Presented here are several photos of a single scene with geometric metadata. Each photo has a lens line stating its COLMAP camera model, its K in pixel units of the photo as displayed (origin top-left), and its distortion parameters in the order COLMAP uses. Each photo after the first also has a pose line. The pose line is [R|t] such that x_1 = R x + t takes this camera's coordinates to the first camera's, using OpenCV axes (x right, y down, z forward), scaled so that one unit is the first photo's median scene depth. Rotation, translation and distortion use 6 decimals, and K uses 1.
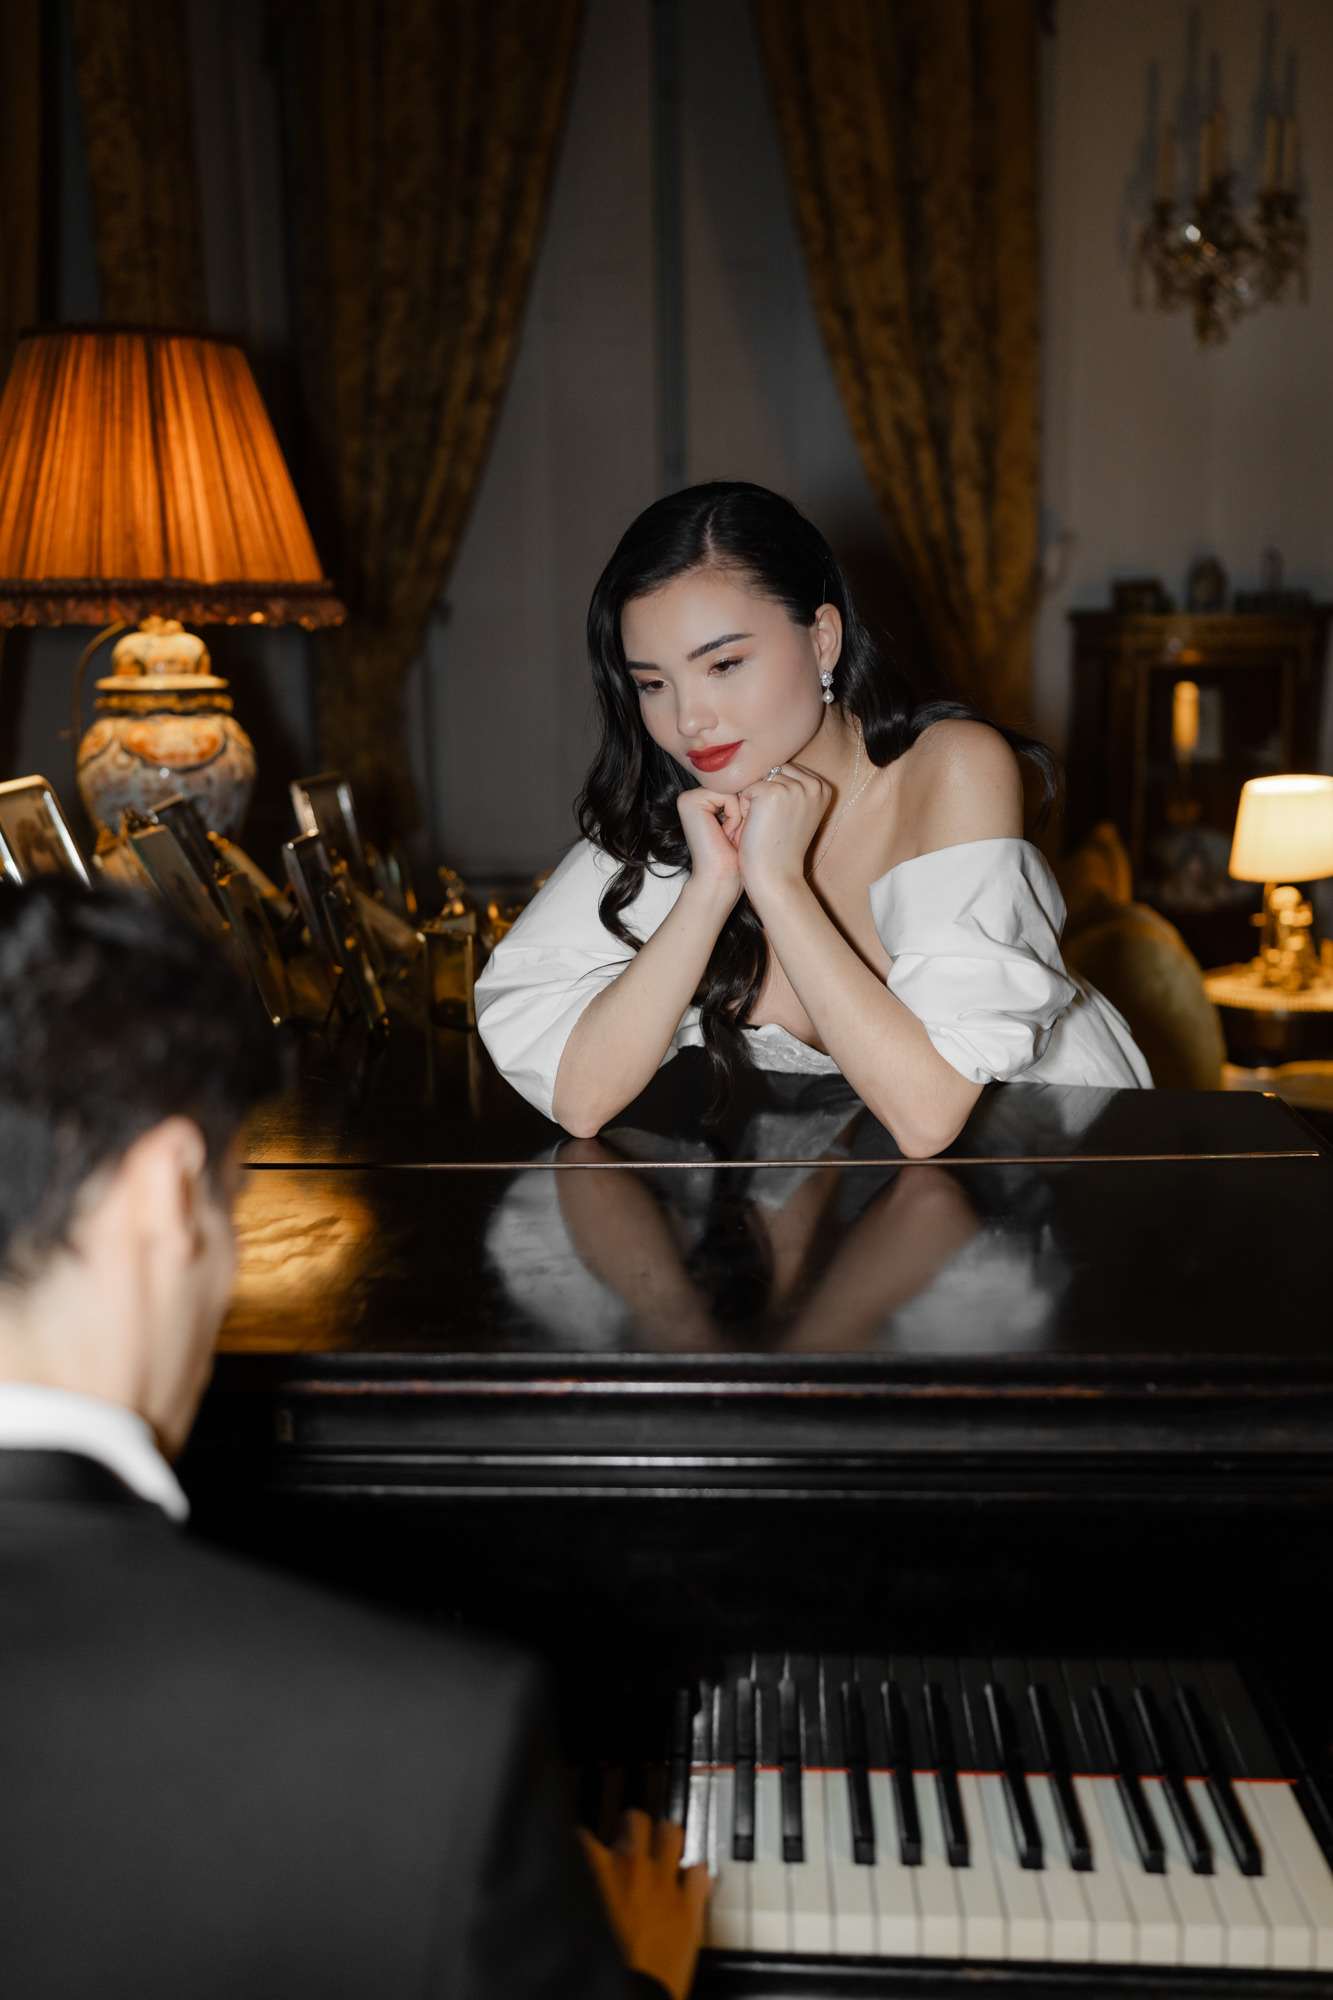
lens RADIAL K [[806.3, 0, 725.1], [0, 806.3, 896.4], [0, 0, 1]] dist [-0.002727, 0.000311]
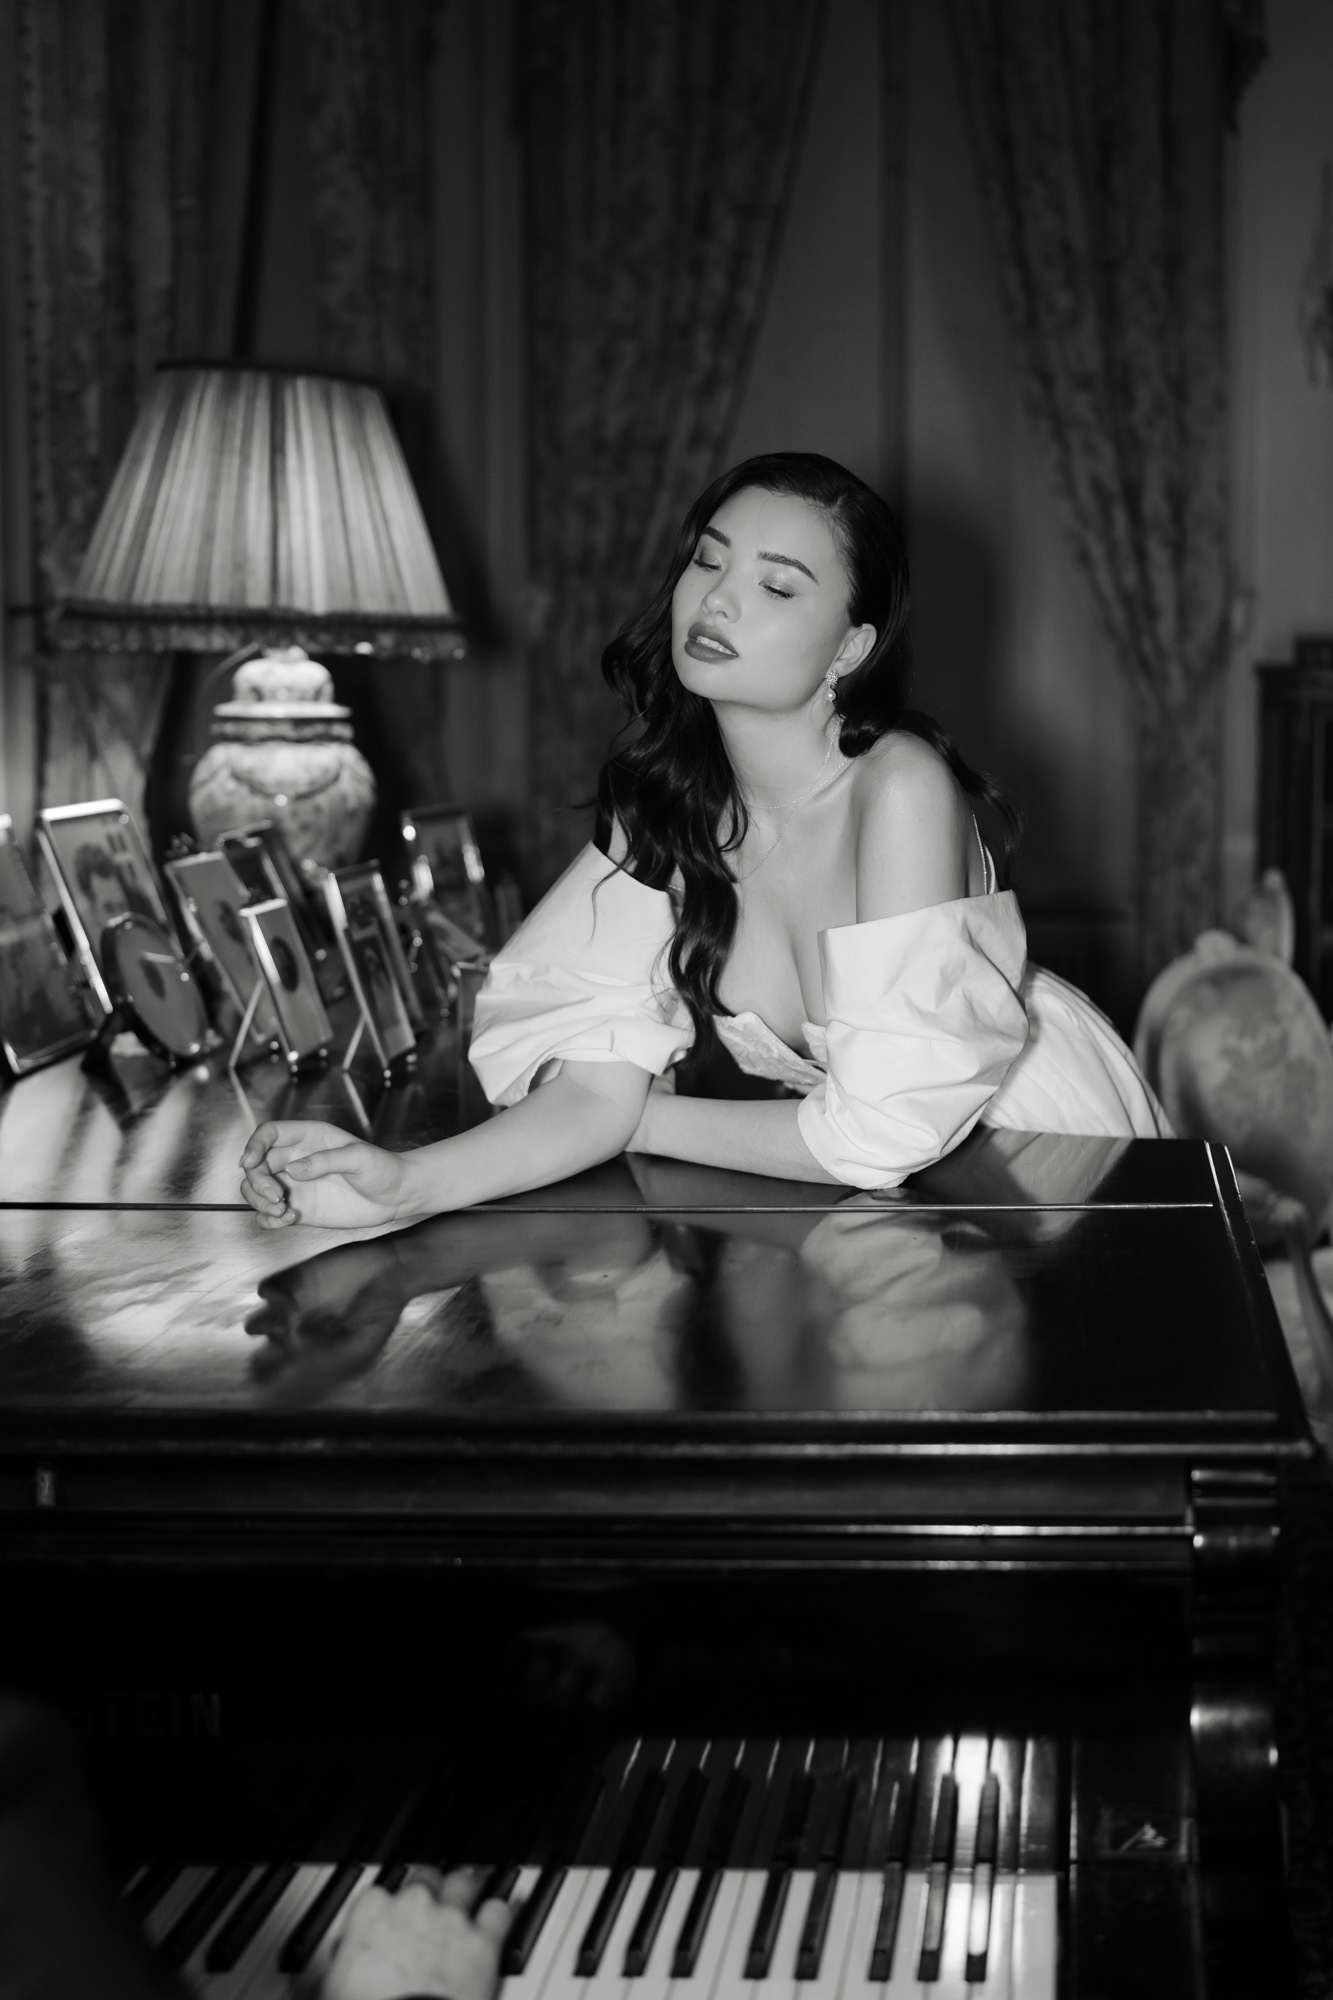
lens RADIAL K [[806.3, 0, 643.7], [0, 806.3, 886.5], [0, 0, 1]] dist [-0.002727, 0.000311]
pose [[0.999454, 0.018956, 0.027067, -0.382719], [-0.017321, 0.998084, -0.059391, 0.004023], [-0.028141, 0.058890, 0.997868, 0.012693]]
